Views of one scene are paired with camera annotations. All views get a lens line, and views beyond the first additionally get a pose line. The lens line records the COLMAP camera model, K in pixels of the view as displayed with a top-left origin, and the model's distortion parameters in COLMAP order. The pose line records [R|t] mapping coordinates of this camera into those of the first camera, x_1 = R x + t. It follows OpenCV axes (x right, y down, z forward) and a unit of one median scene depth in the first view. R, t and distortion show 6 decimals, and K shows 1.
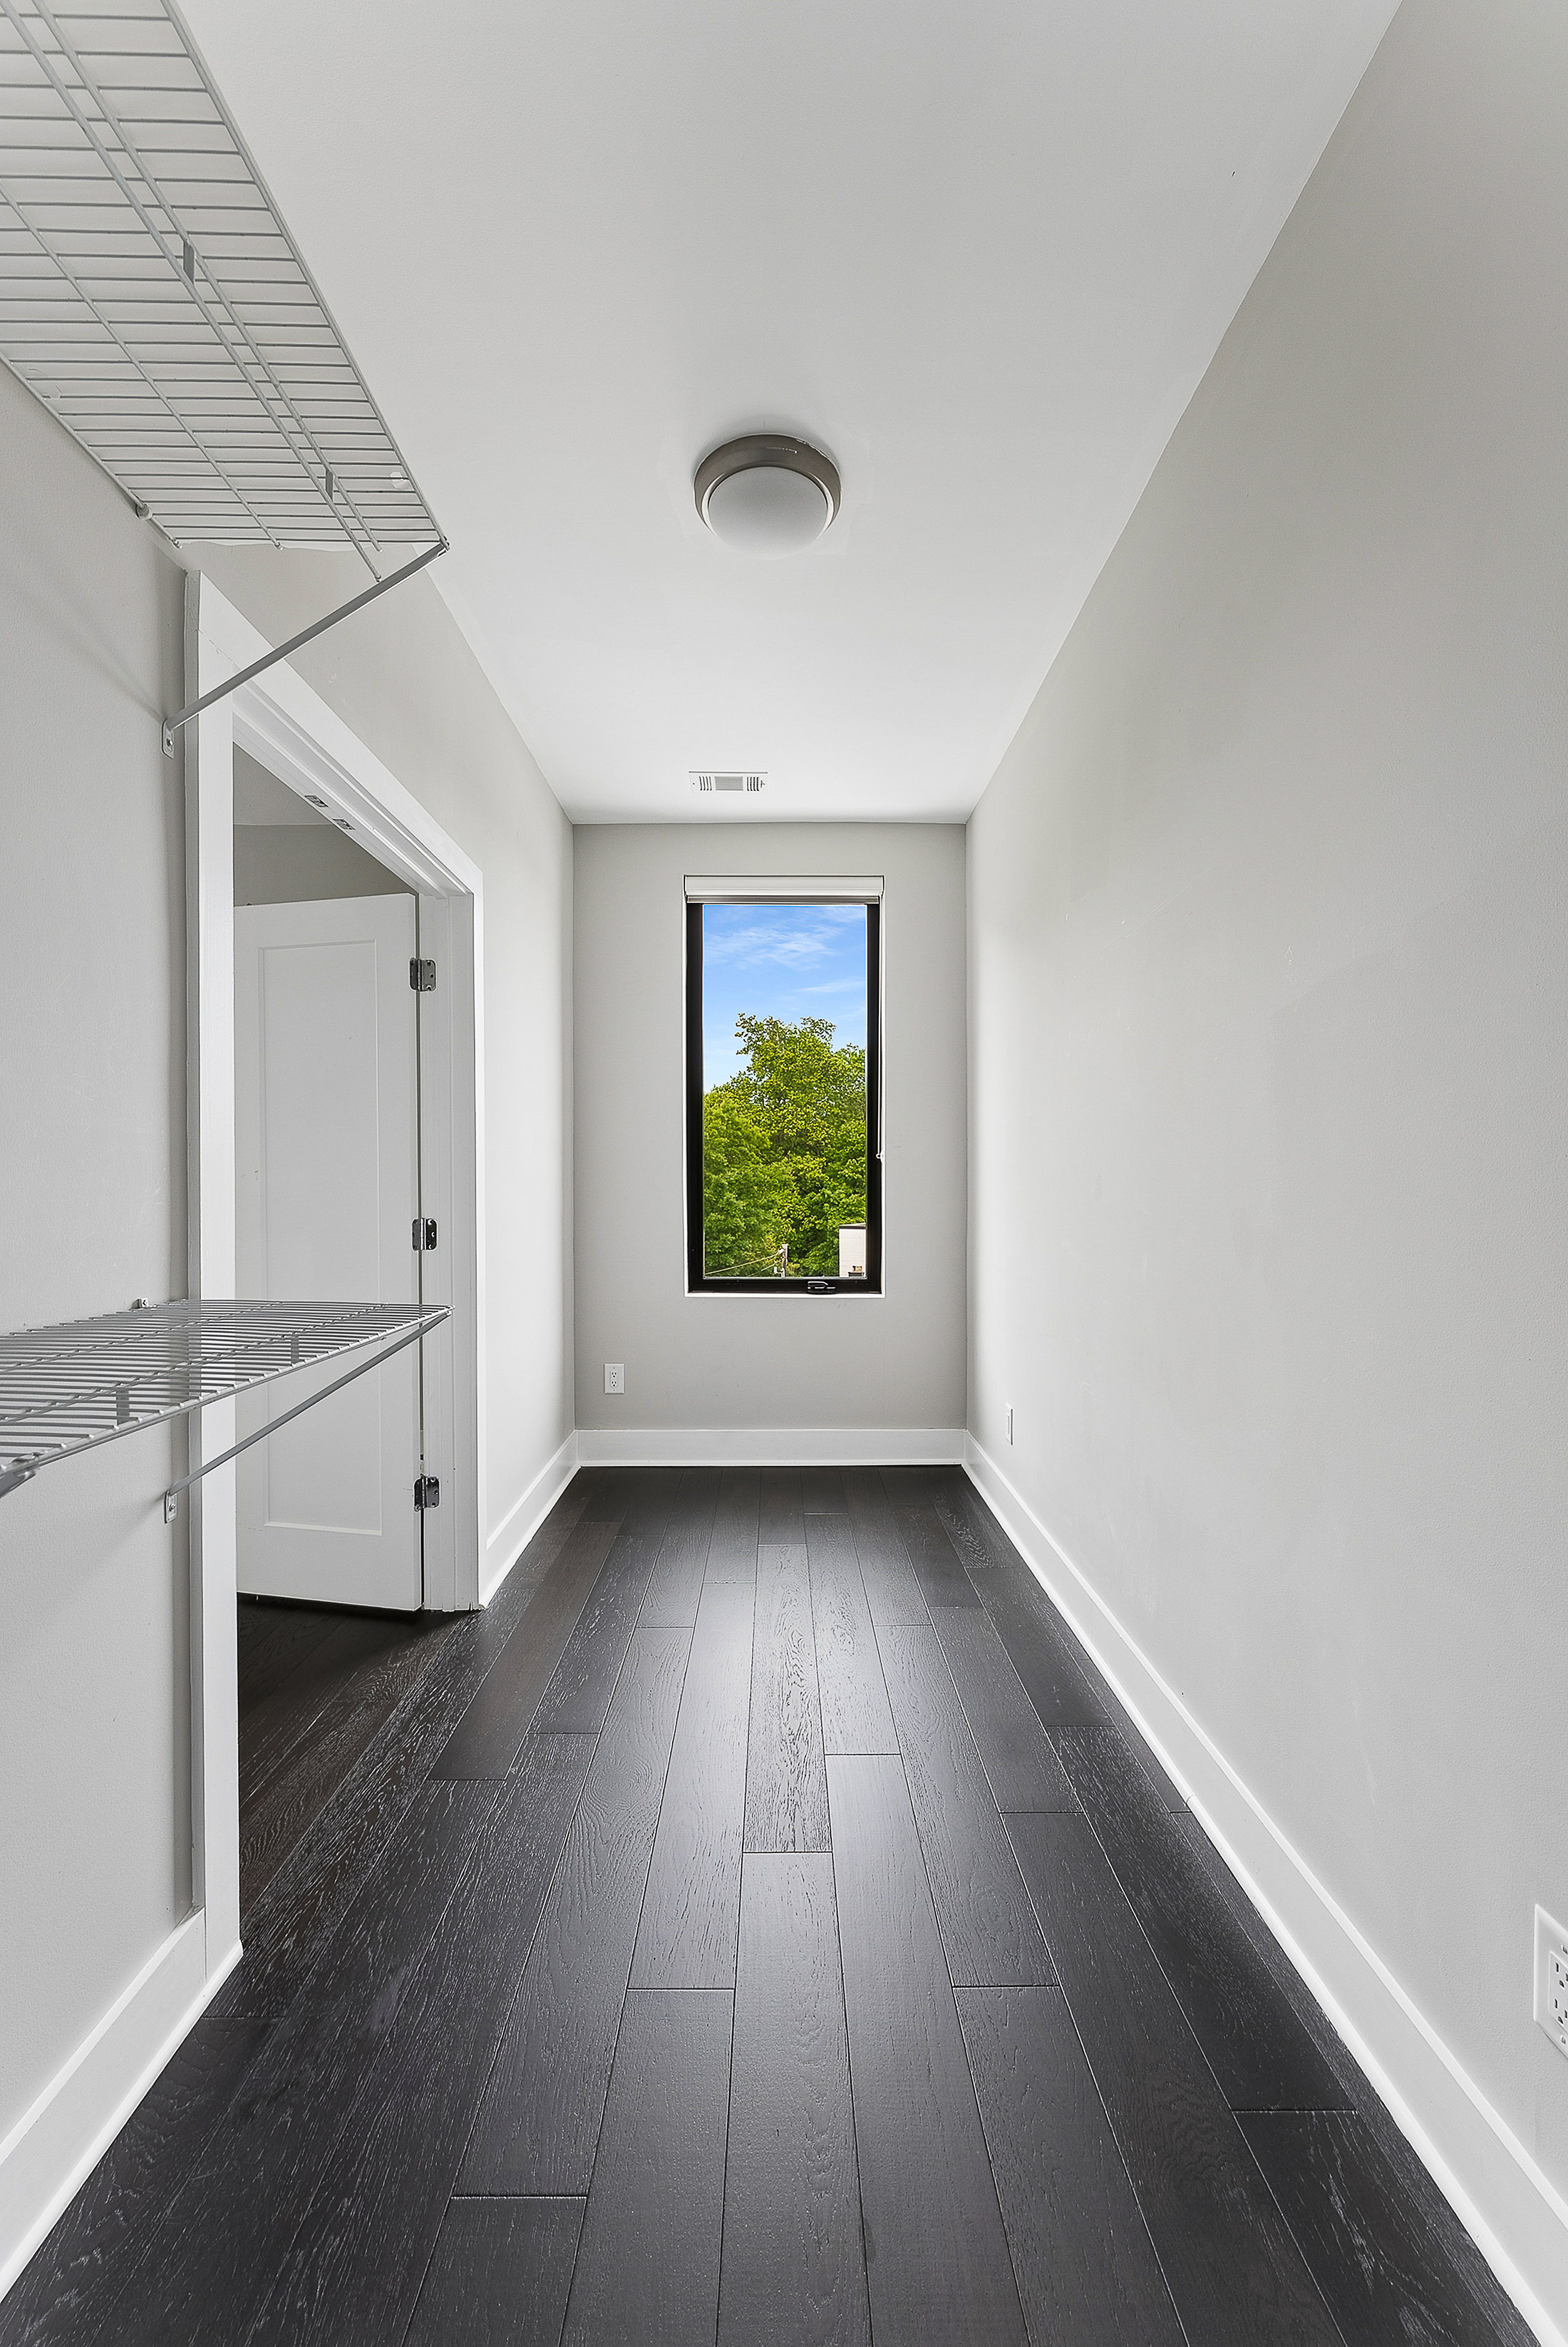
lens RADIAL K [[959.7, 0, 782.9], [0, 959.7, 1185.1], [0, 0, 1]] dist [-0.000769, -0.000361]
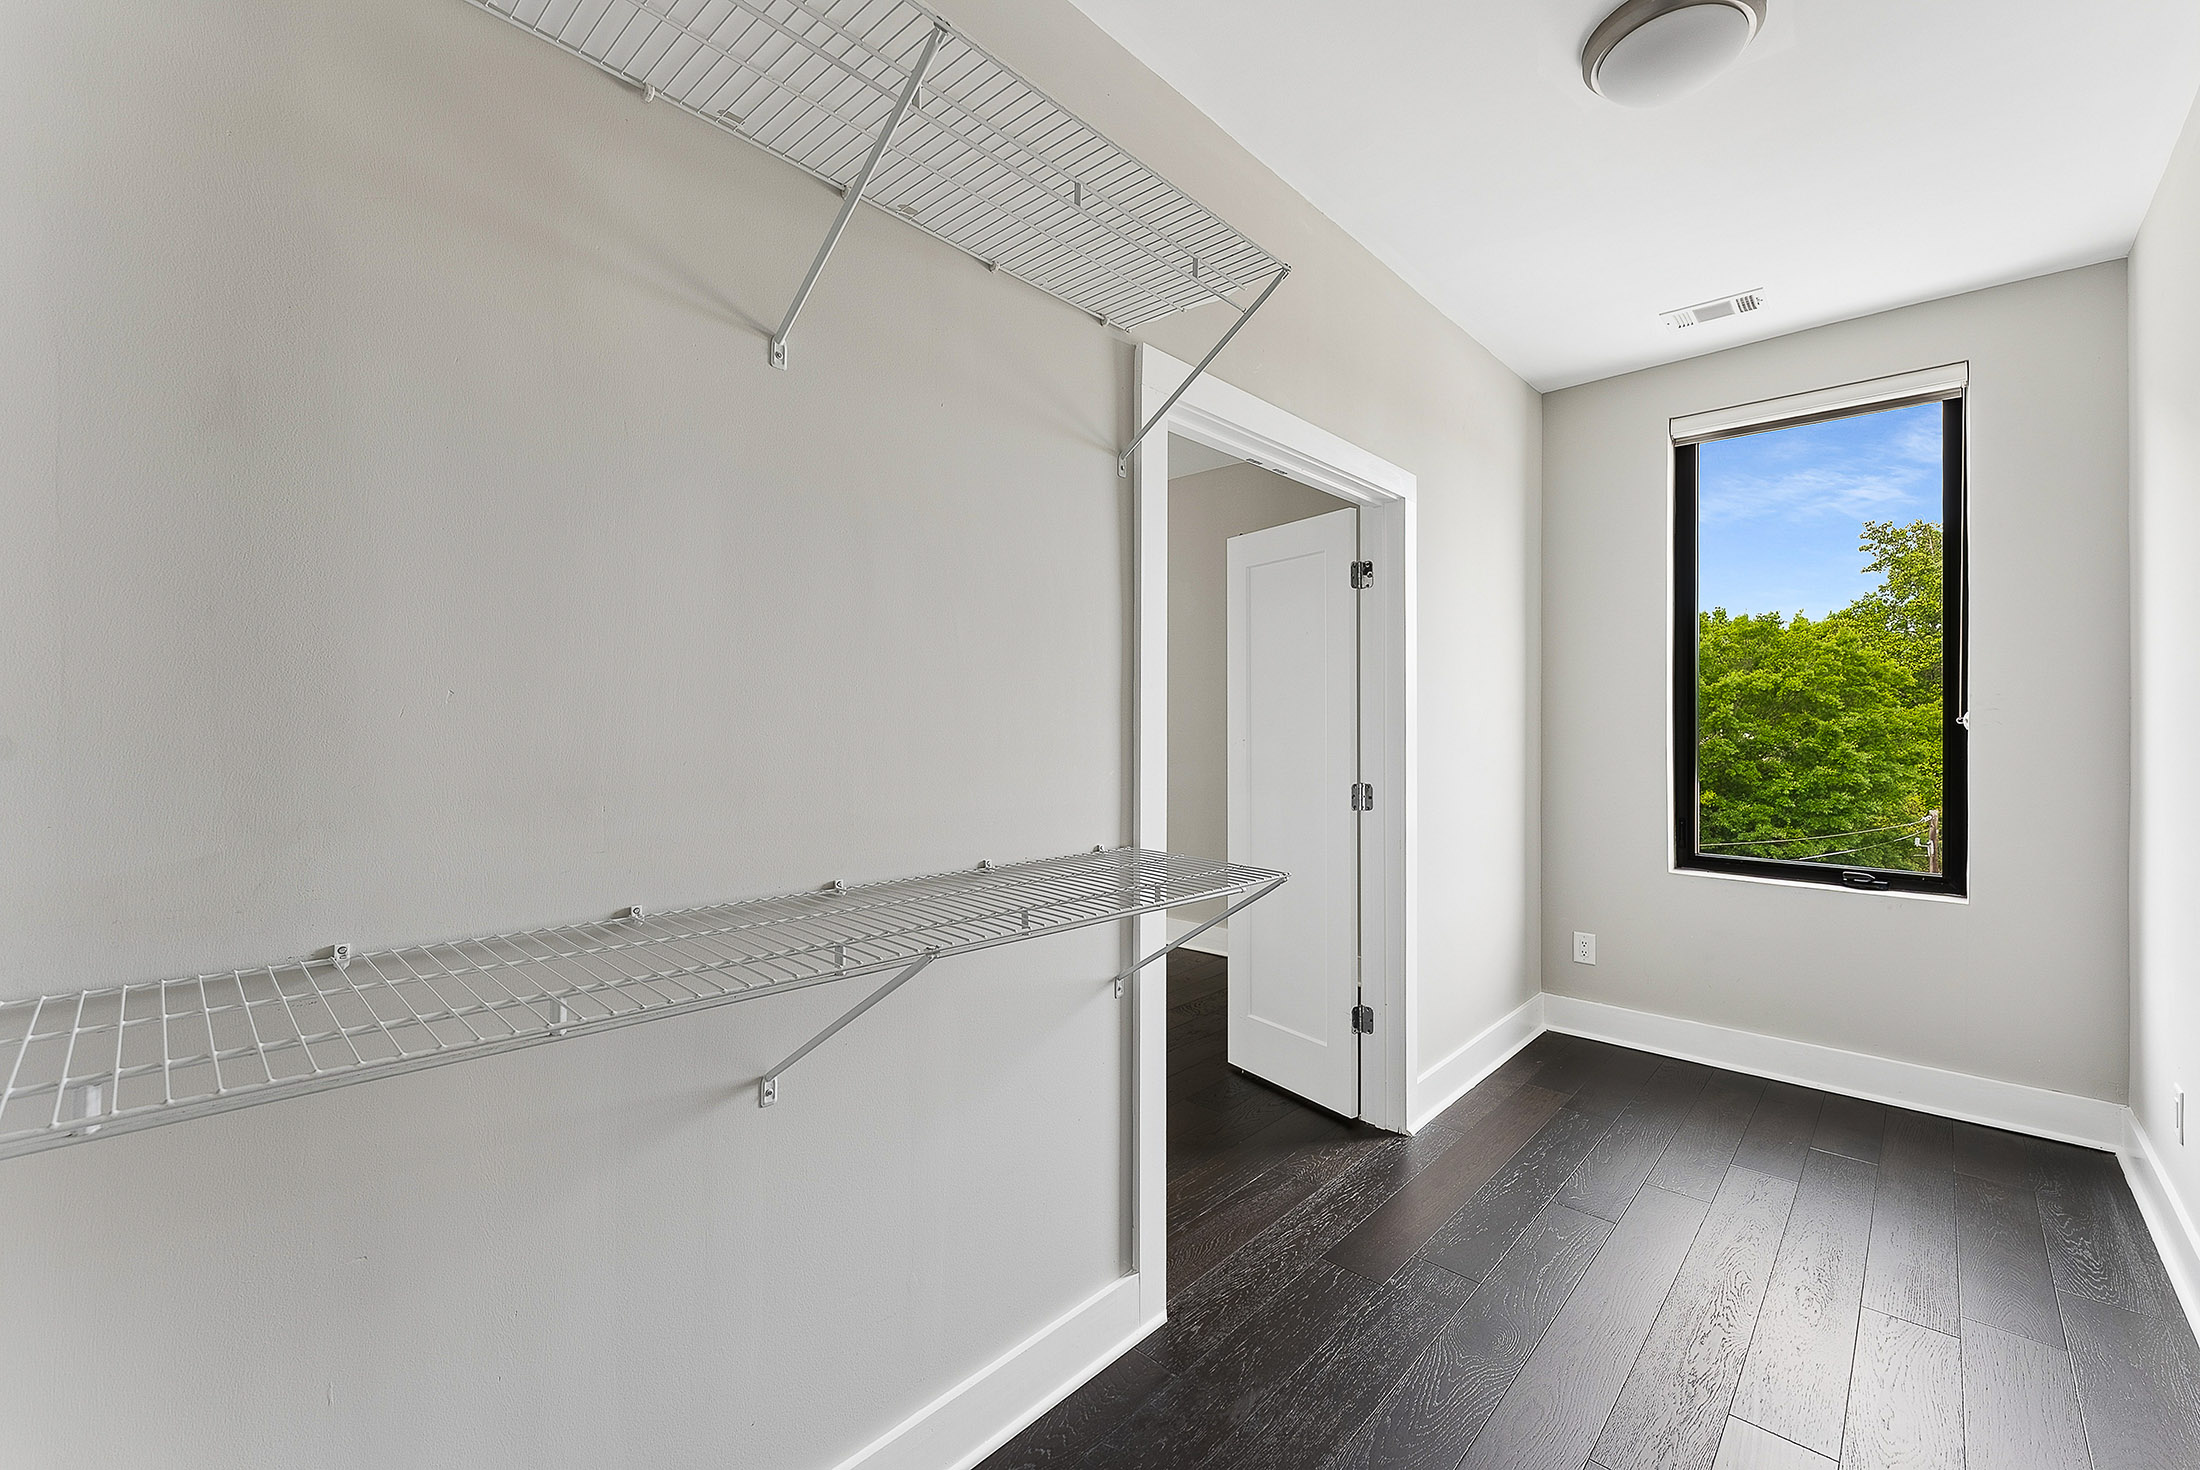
lens RADIAL K [[899.6, 0, 1102.8], [0, 899.6, 722.3], [0, 0, 1]] dist [-0.000769, -0.000361]
pose [[0.729064, 0.004144, -0.684433, 0.144164], [-0.008410, 0.999960, -0.002904, -0.033734], [0.684393, 0.007873, 0.729070, -0.011535]]
